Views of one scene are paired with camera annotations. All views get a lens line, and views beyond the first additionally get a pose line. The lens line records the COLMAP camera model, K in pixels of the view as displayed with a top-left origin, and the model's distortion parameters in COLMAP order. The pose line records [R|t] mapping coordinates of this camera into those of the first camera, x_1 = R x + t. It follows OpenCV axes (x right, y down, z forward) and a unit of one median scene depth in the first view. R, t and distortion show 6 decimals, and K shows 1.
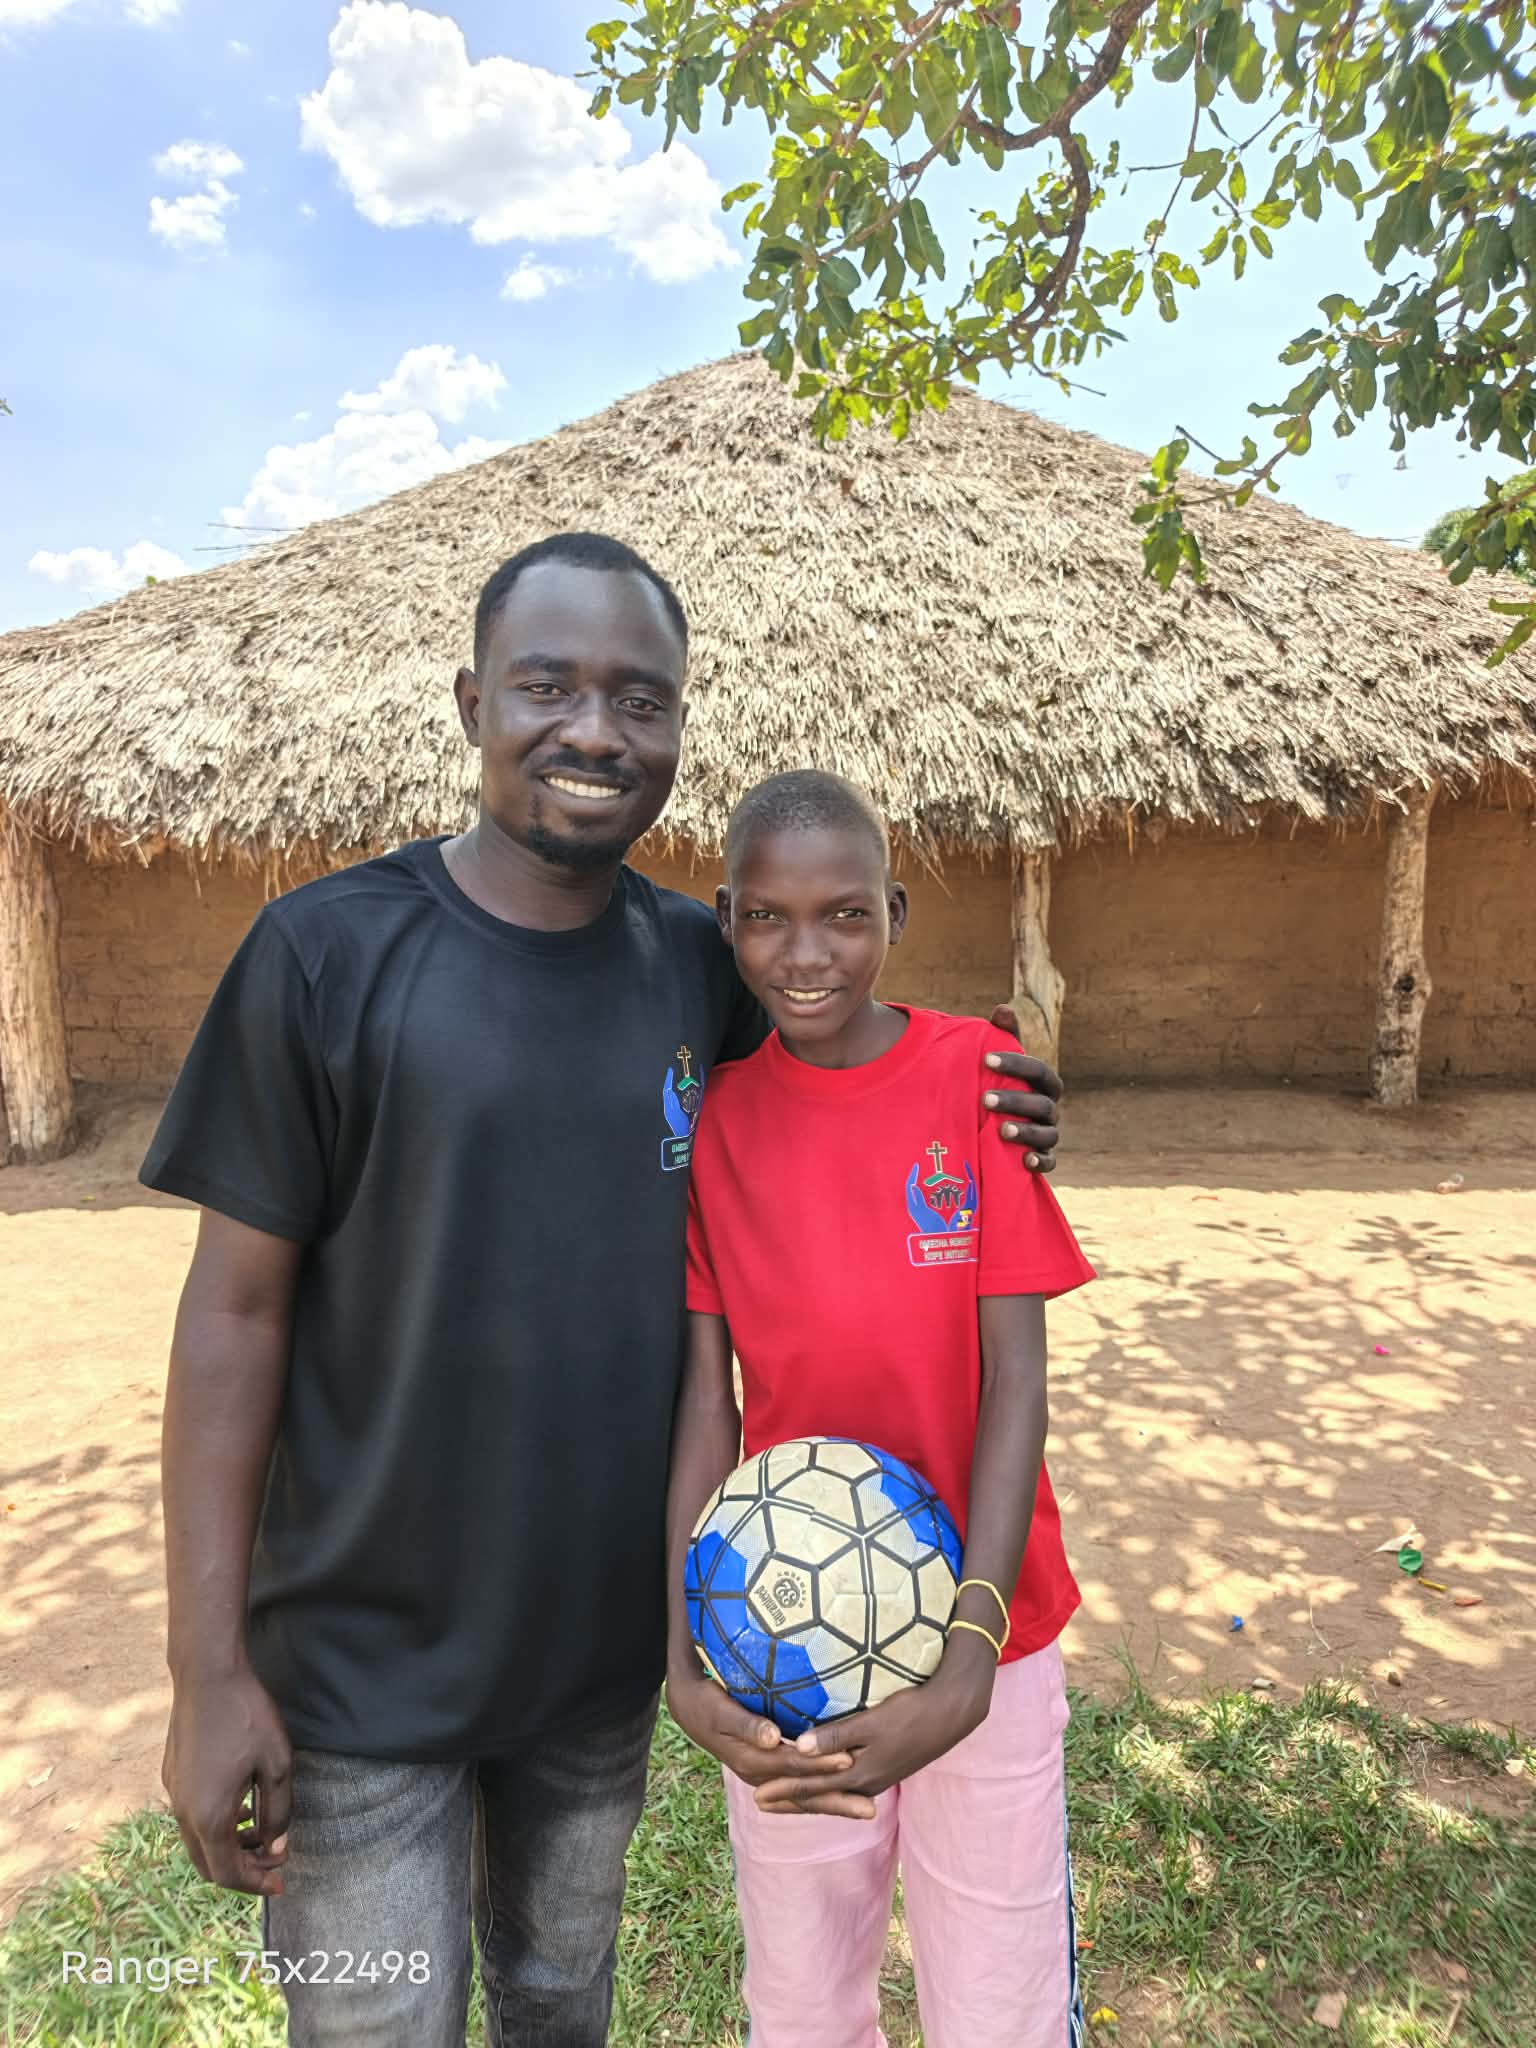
lens RADIAL K [[1449.4, 0, 764.7], [0, 1449.4, 1023.0], [0, 0, 1]] dist [0.046849, -0.086063]
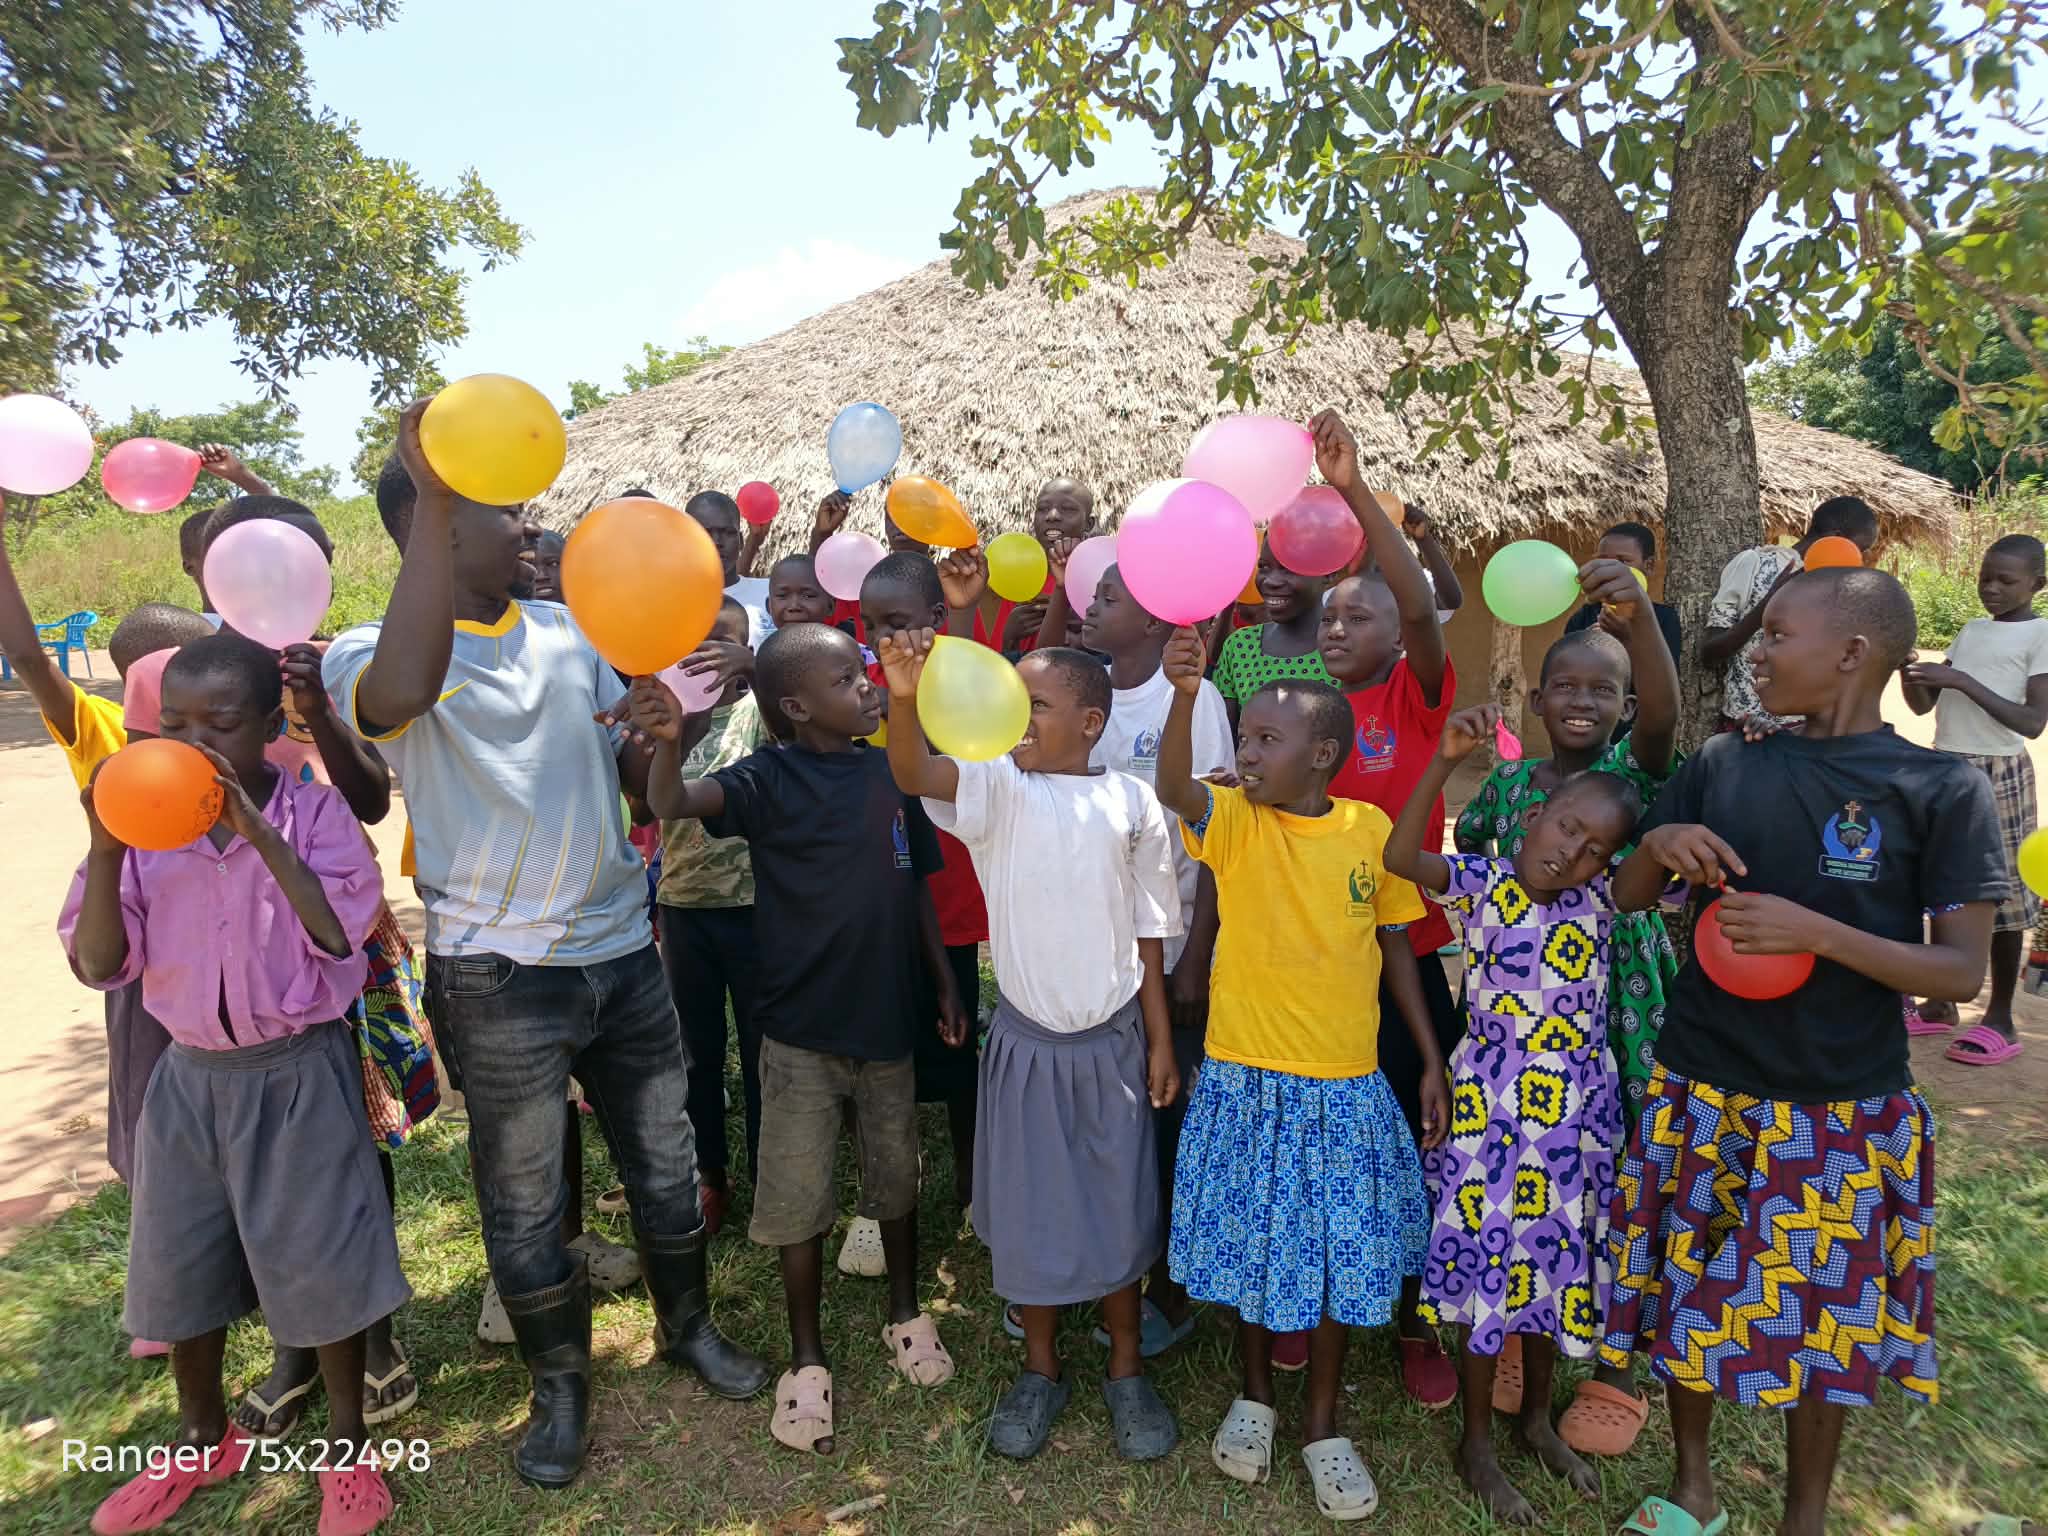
lens RADIAL K [[1463.7, 0, 1012.0], [0, 1463.7, 765.2], [0, 0, 1]] dist [0.050282, -0.090999]
pose [[0.988279, 0.024791, -0.150631, 0.199508], [-0.025209, 0.999682, -0.000862, 0.062180], [0.150561, 0.004649, 0.988590, -0.415037]]
